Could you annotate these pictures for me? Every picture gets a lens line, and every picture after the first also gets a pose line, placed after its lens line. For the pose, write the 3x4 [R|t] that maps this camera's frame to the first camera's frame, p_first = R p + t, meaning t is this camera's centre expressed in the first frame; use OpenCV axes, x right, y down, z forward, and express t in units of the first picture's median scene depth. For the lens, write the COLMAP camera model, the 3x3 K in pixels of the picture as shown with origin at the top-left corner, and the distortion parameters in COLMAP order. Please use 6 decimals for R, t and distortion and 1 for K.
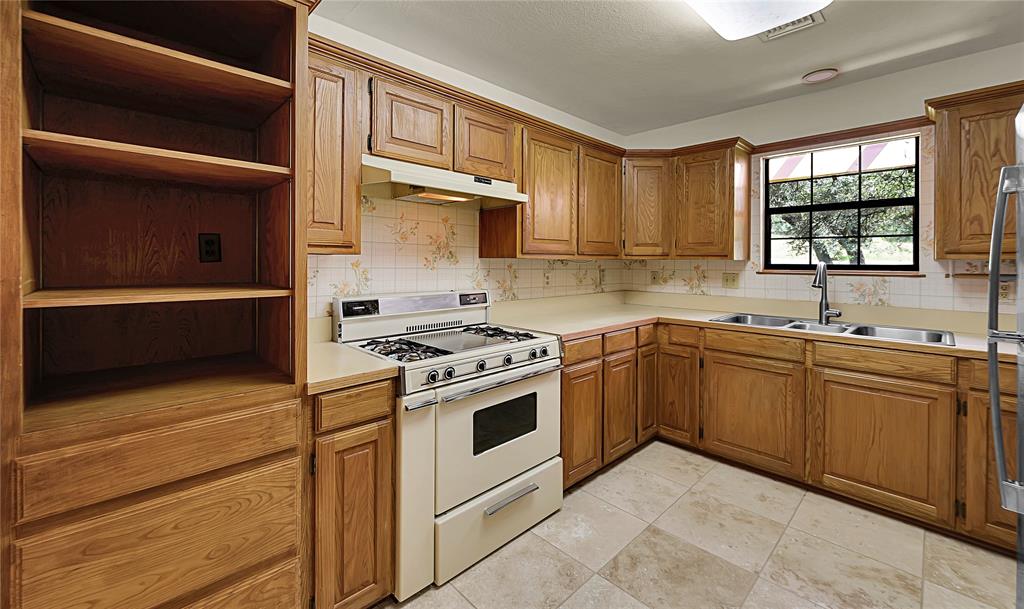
lens RADIAL K [[405.4, 0, 513.8], [0, 405.4, 301.6], [0, 0, 1]] dist [-0.000413, -0.000055]
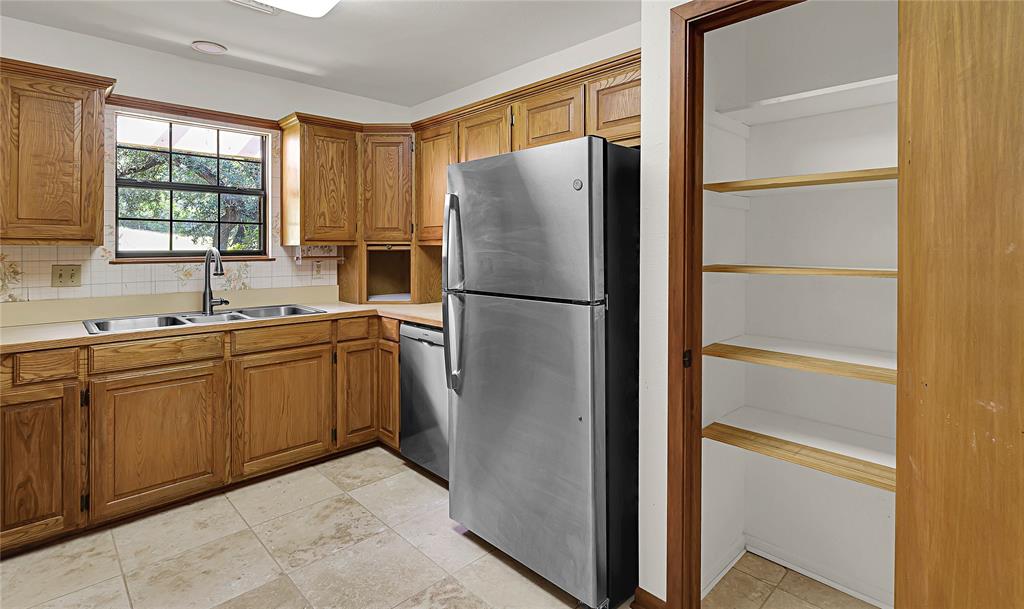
lens RADIAL K [[497.8, 0, 513.5], [0, 497.8, 306.4], [0, 0, 1]] dist [0.000287, 0.000021]
pose [[0.005509, -0.123119, 0.992377, -0.400253], [0.098372, 0.987645, 0.121986, -0.037280], [-0.995134, 0.096950, 0.017553, 0.307030]]
